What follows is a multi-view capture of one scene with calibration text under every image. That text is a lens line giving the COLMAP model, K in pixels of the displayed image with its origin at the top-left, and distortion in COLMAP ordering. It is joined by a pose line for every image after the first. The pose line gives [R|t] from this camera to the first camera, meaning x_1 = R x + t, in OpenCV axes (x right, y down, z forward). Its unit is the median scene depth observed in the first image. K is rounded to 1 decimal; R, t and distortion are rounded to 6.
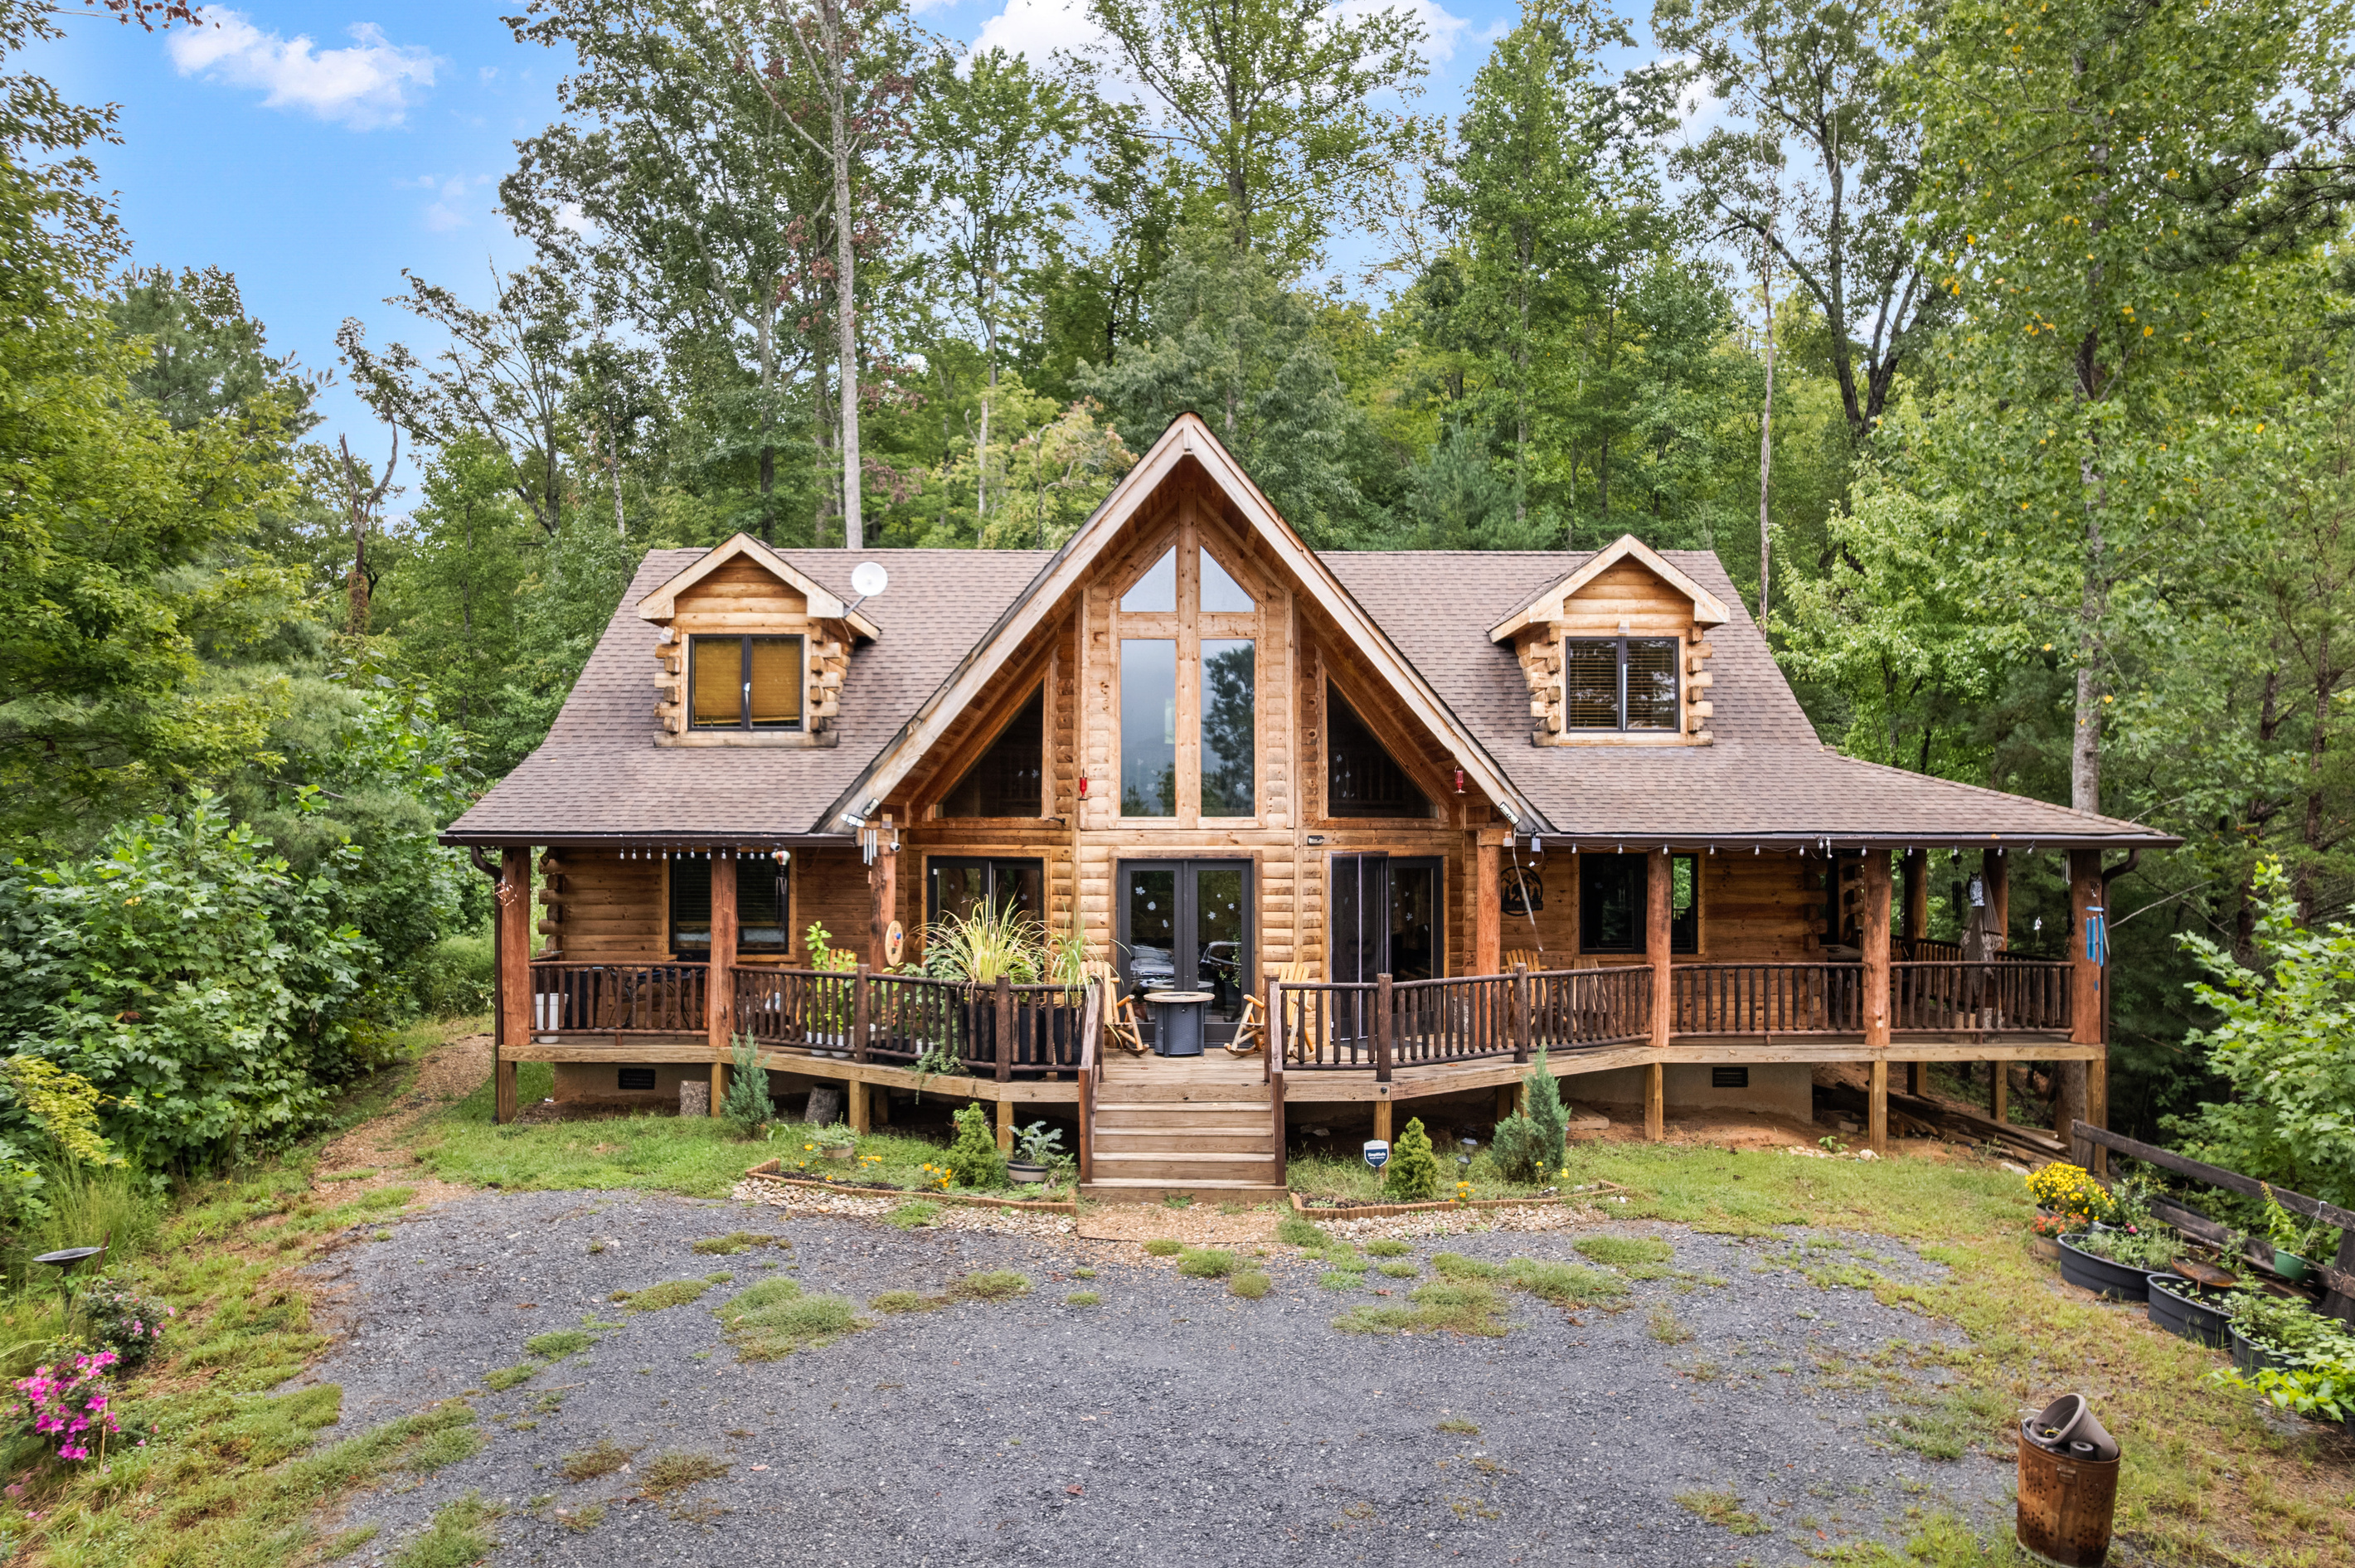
lens RADIAL K [[1546.1, 0, 1177.5], [0, 1546.1, 784.0], [0, 0, 1]] dist [-0.069581, 0.048297]
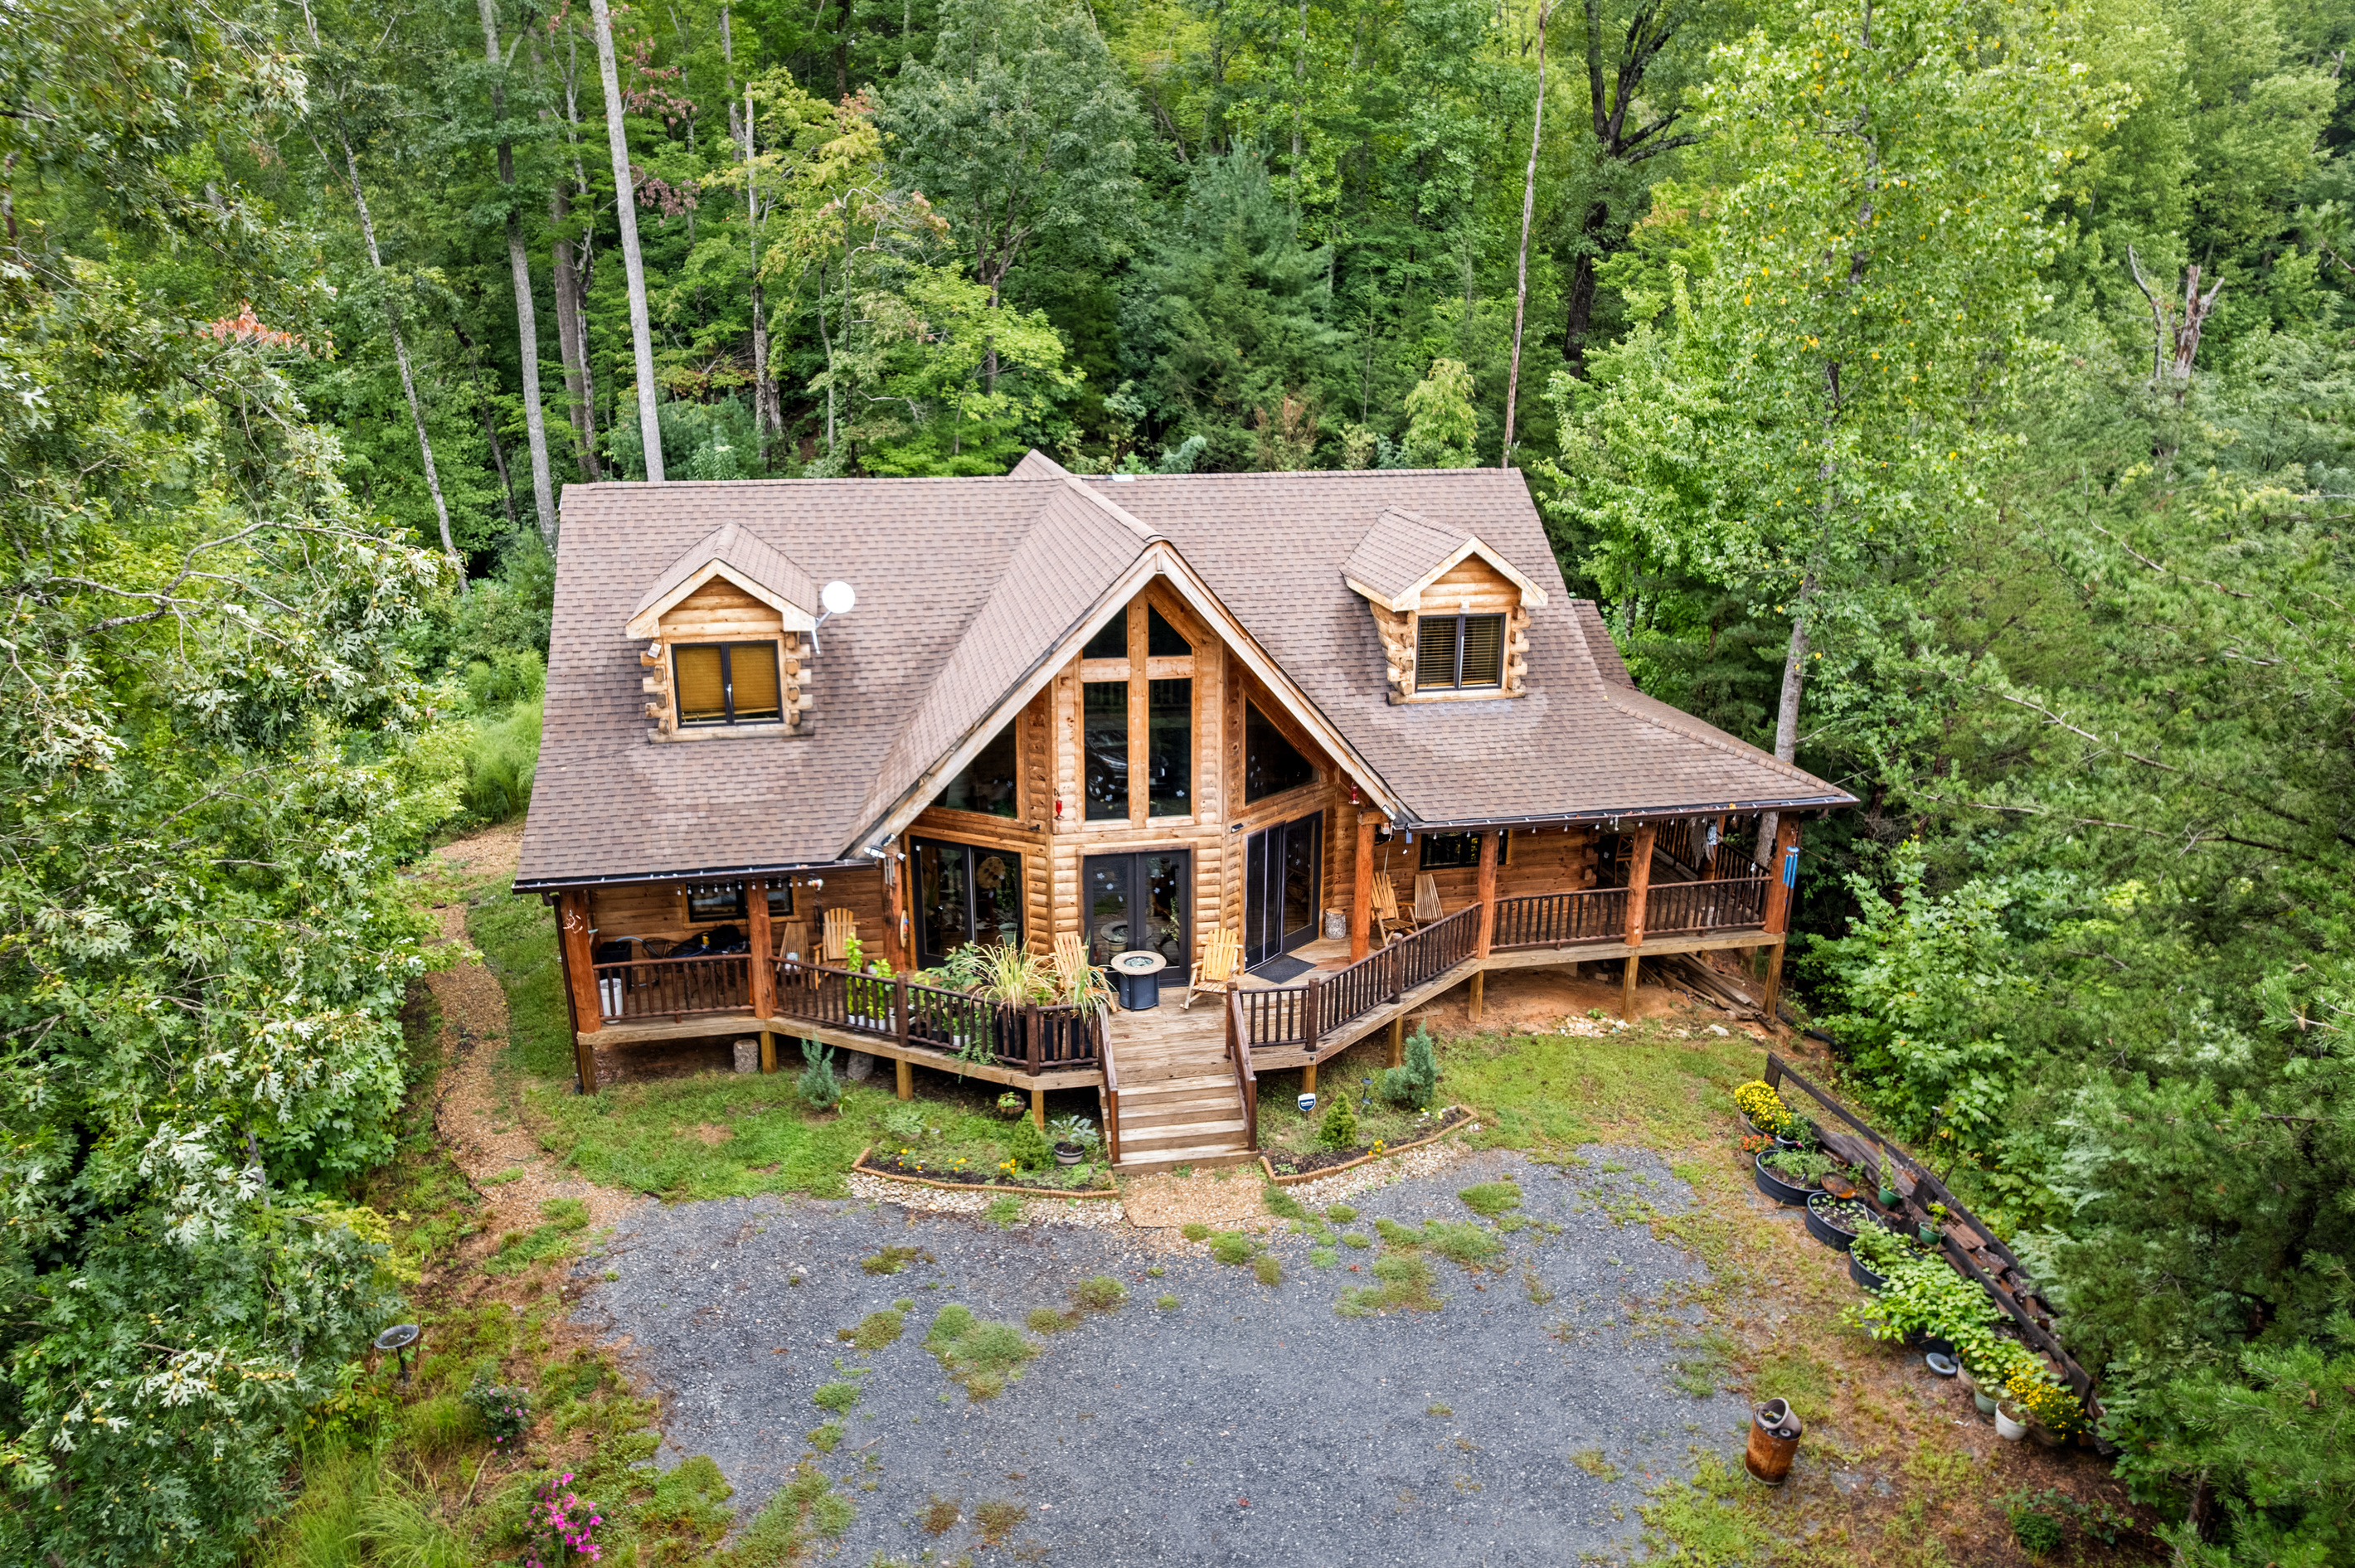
lens RADIAL K [[1537.7, 0, 1177.5], [0, 1537.7, 784.0], [0, 0, 1]] dist [-0.053009, -0.001415]
pose [[0.979268, -0.056430, 0.194551, -0.202026], [-0.008489, 0.948140, 0.317741, -0.399569], [-0.202392, -0.312805, 0.928003, -0.149242]]
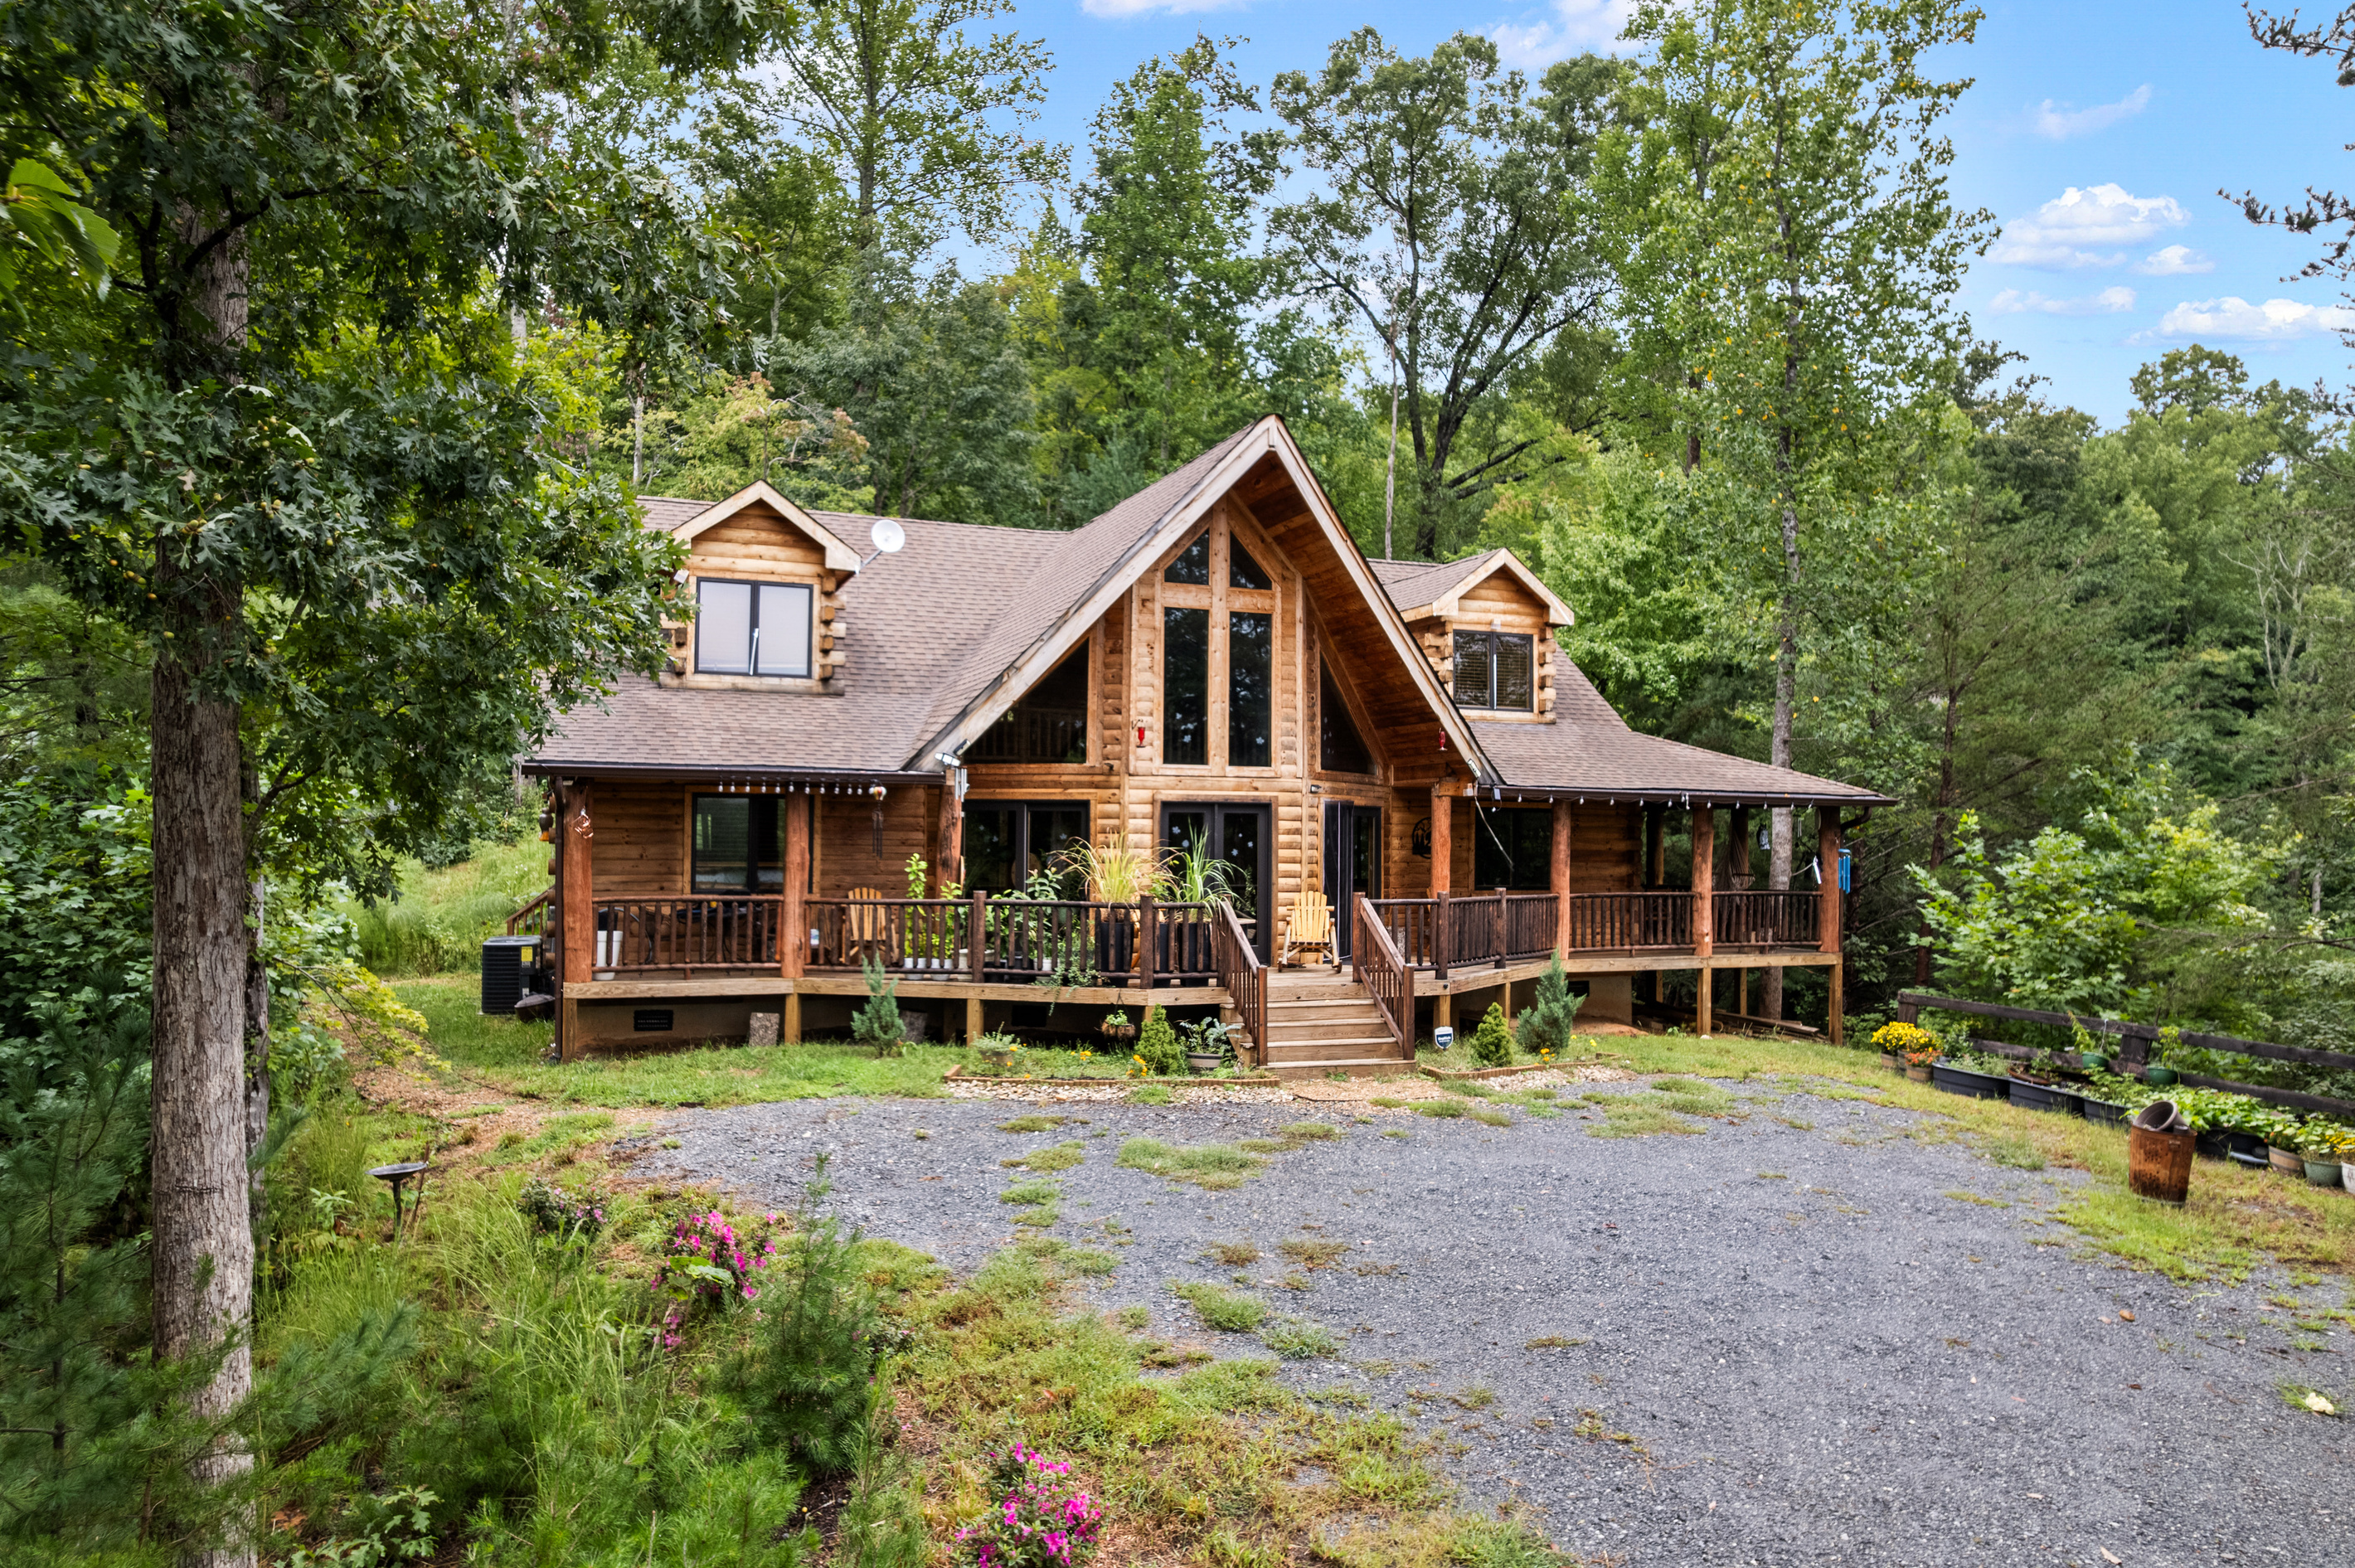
lens RADIAL K [[1546.1, 0, 1177.5], [0, 1546.1, 784.0], [0, 0, 1]] dist [-0.069581, 0.048297]
pose [[0.931888, 0.020873, 0.362145, -0.433126], [-0.019110, 0.999782, -0.008450, 0.044891], [-0.362242, 0.000954, 0.932083, -0.052935]]
